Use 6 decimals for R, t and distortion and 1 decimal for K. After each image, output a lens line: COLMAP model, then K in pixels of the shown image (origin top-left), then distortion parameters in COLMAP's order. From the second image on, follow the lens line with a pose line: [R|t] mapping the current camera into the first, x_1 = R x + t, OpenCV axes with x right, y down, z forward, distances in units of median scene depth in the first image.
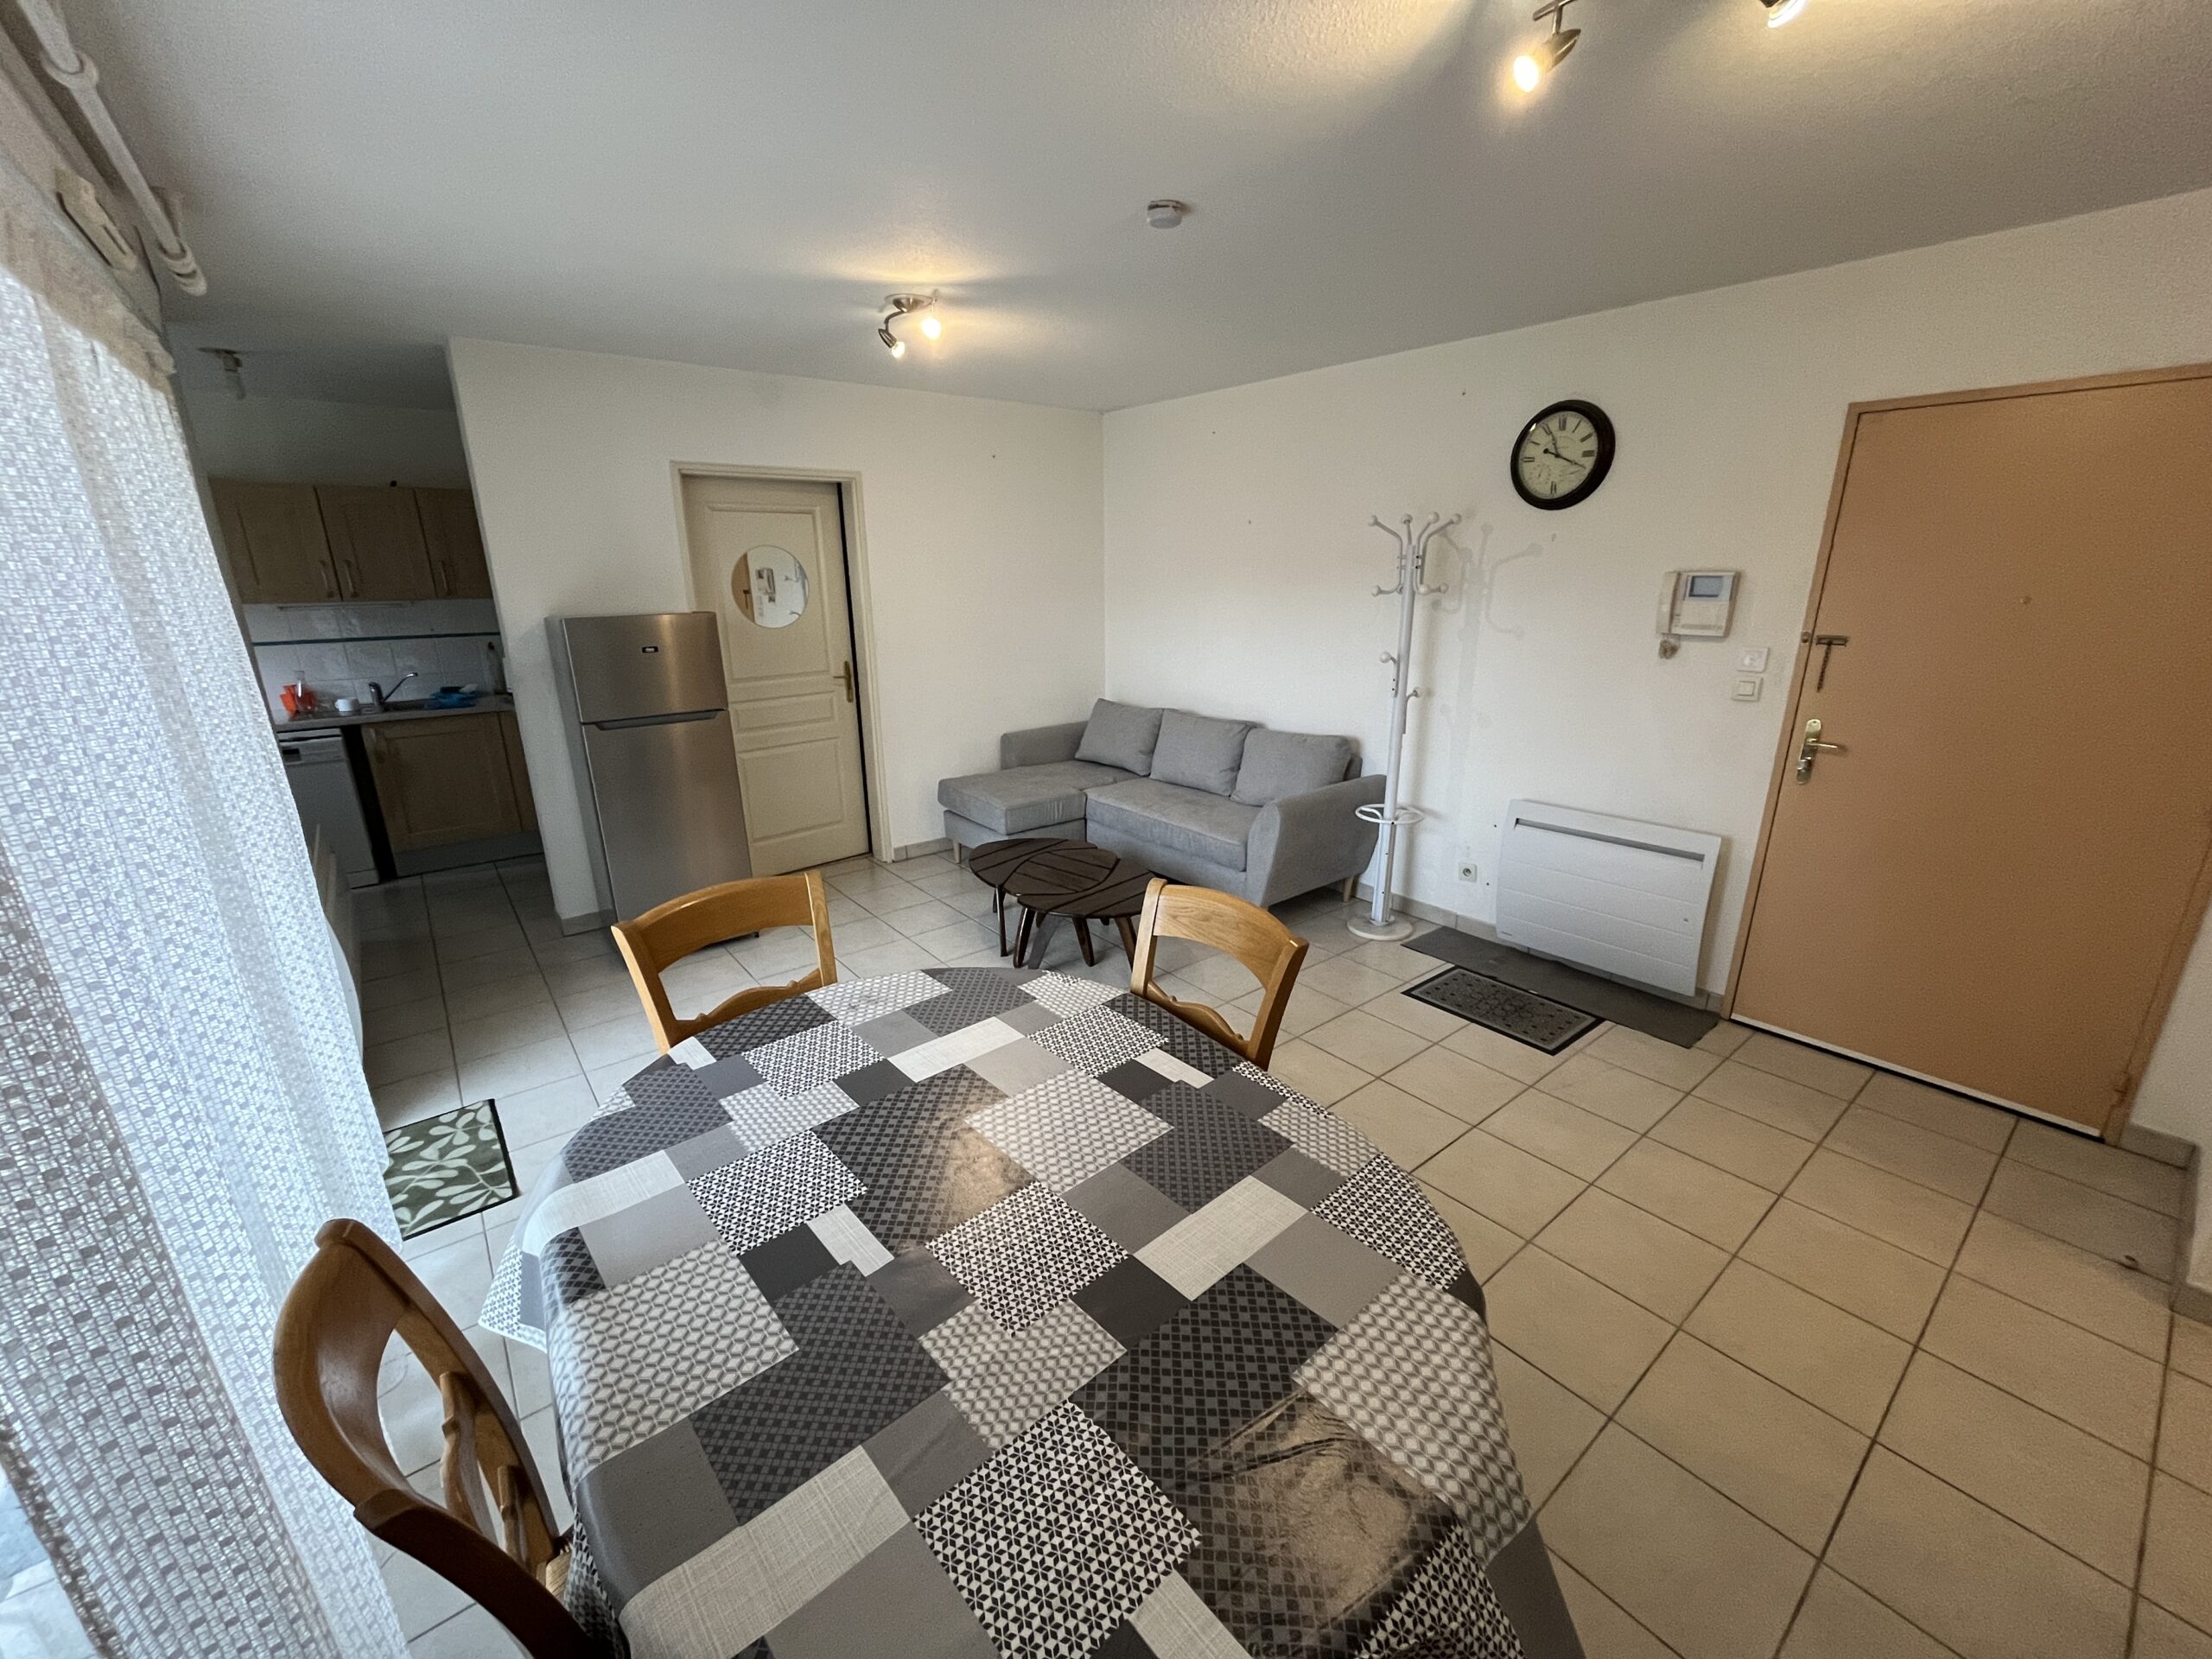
lens RADIAL K [[892.1, 0, 1104.2], [0, 892.1, 839.3], [0, 0, 1]] dist [-0.002982, -0.000657]
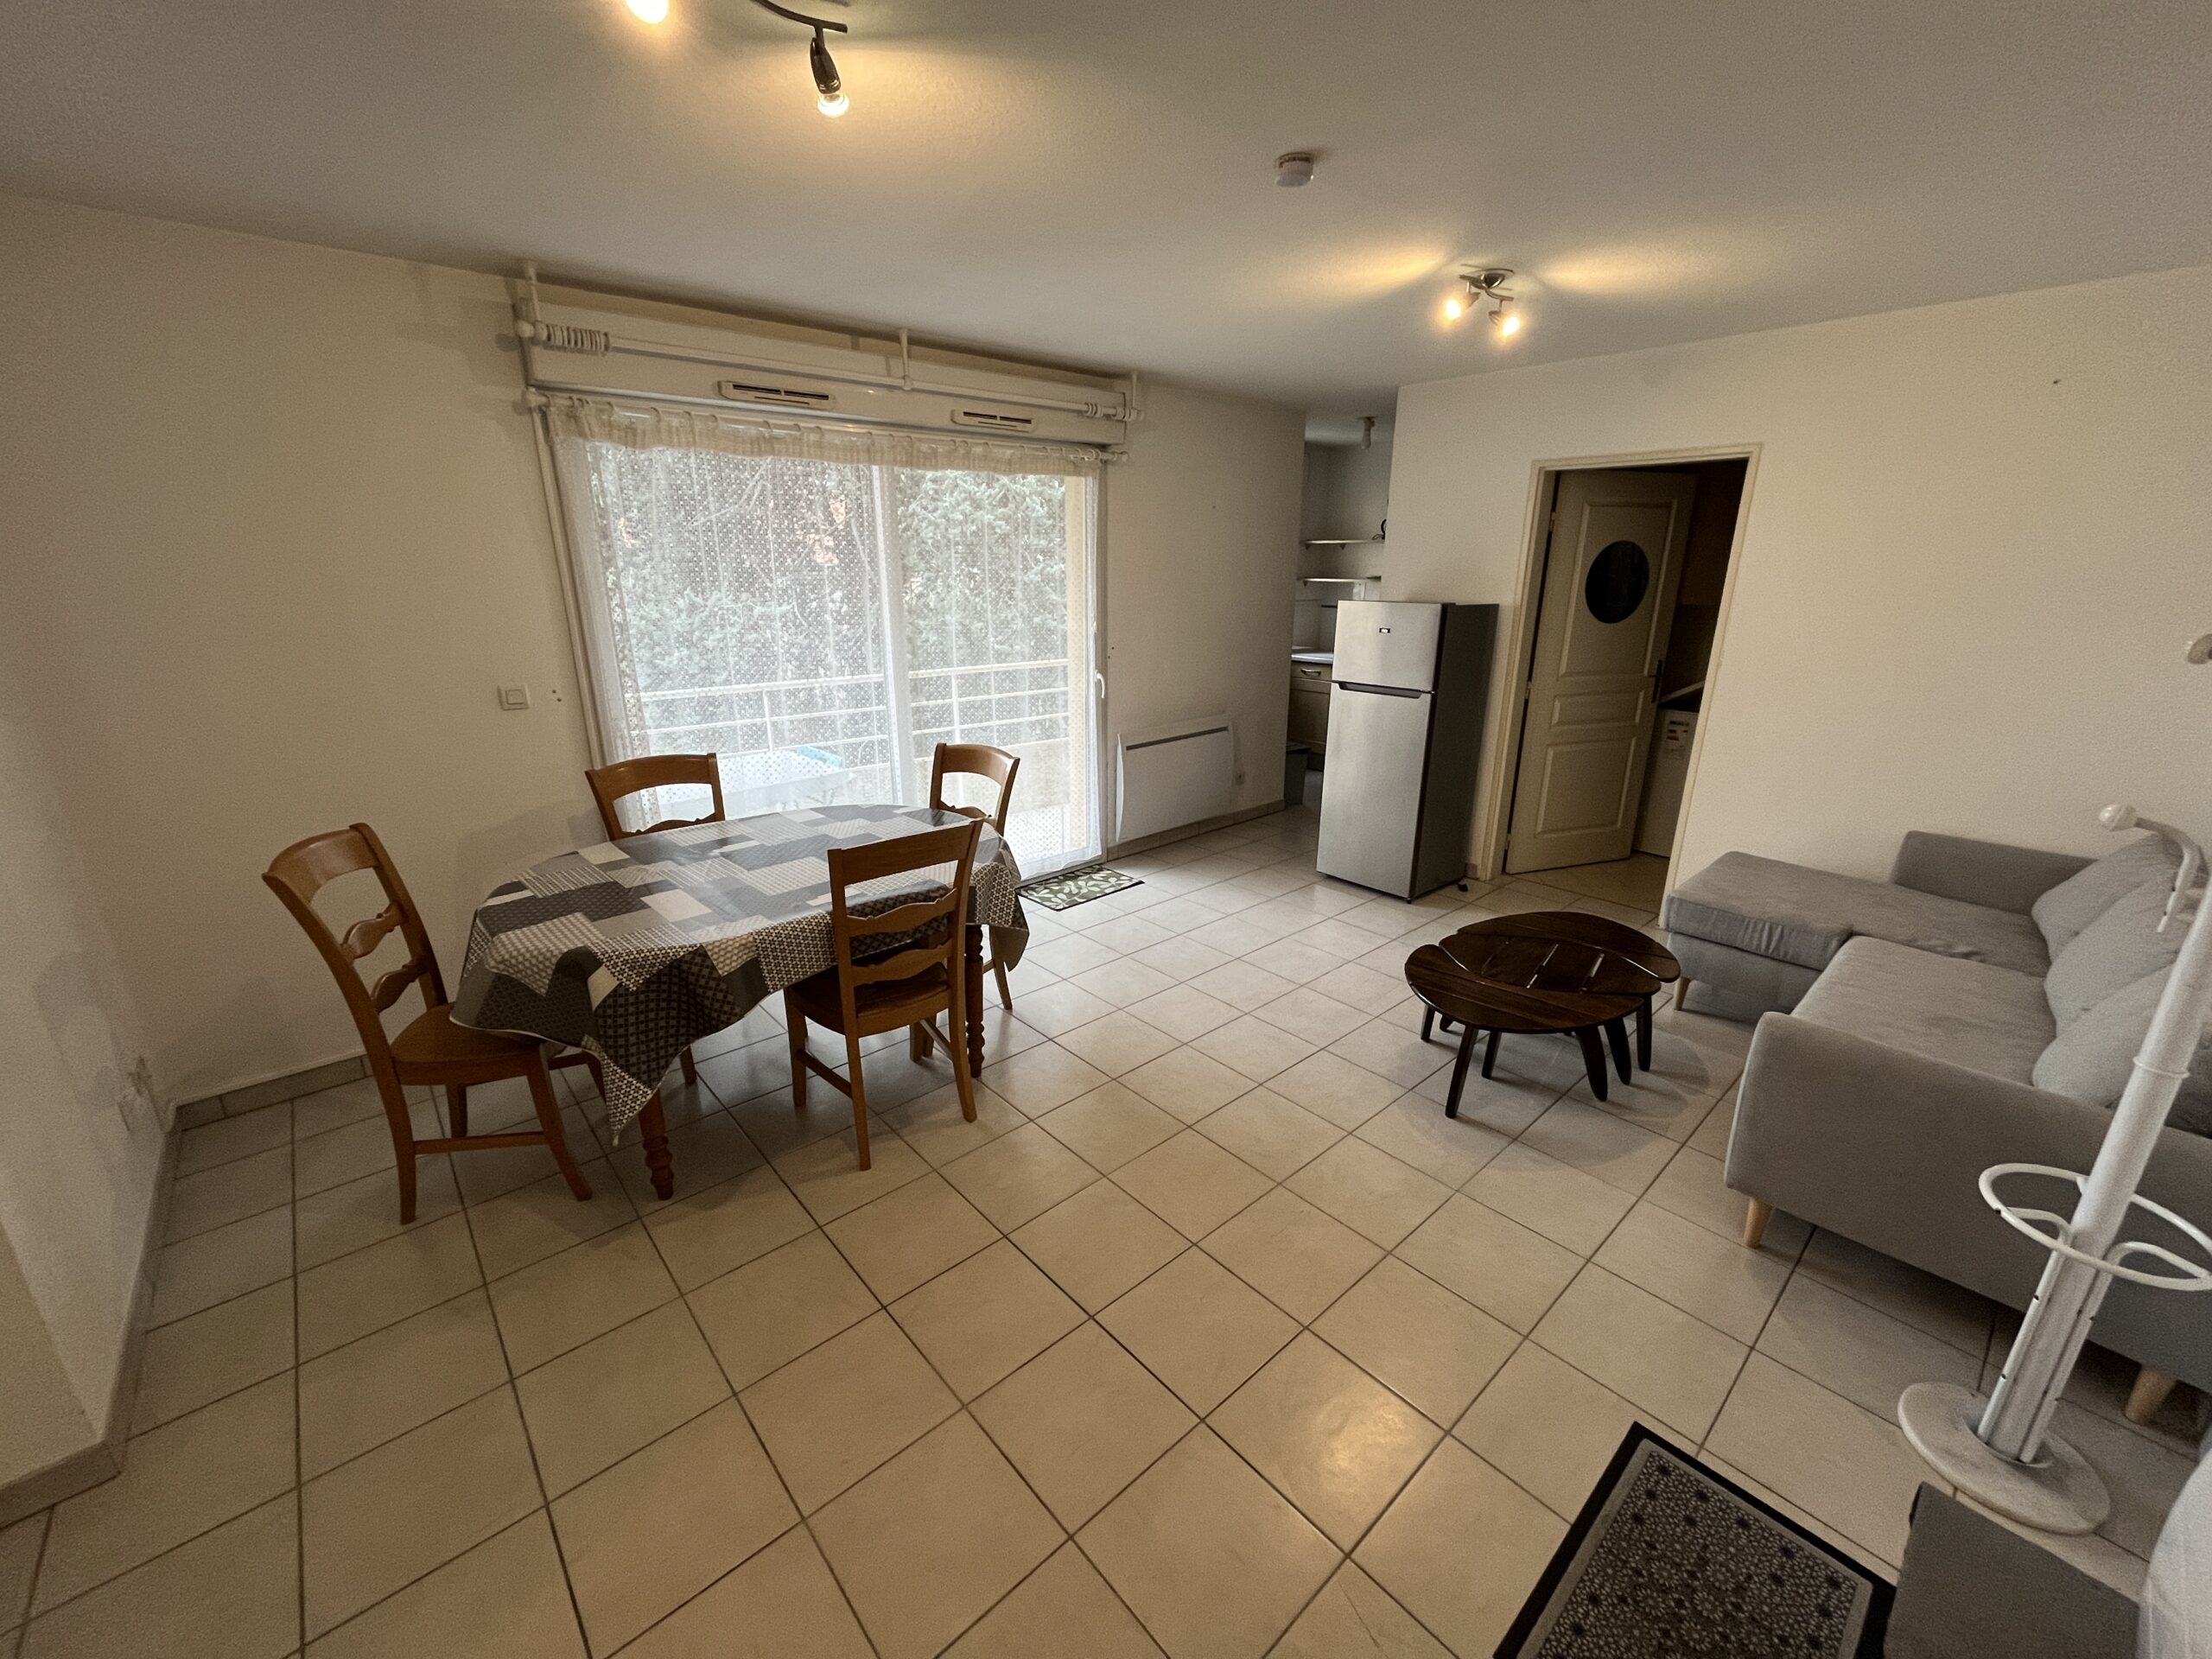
lens RADIAL K [[892.1, 0, 1104.2], [0, 892.1, 839.3], [0, 0, 1]] dist [-0.002982, -0.000657]
pose [[0.051120, 0.310827, -0.949091, 1.004834], [-0.297729, 0.911864, 0.282599, -0.266976], [0.953281, 0.268125, 0.139157, 0.793659]]
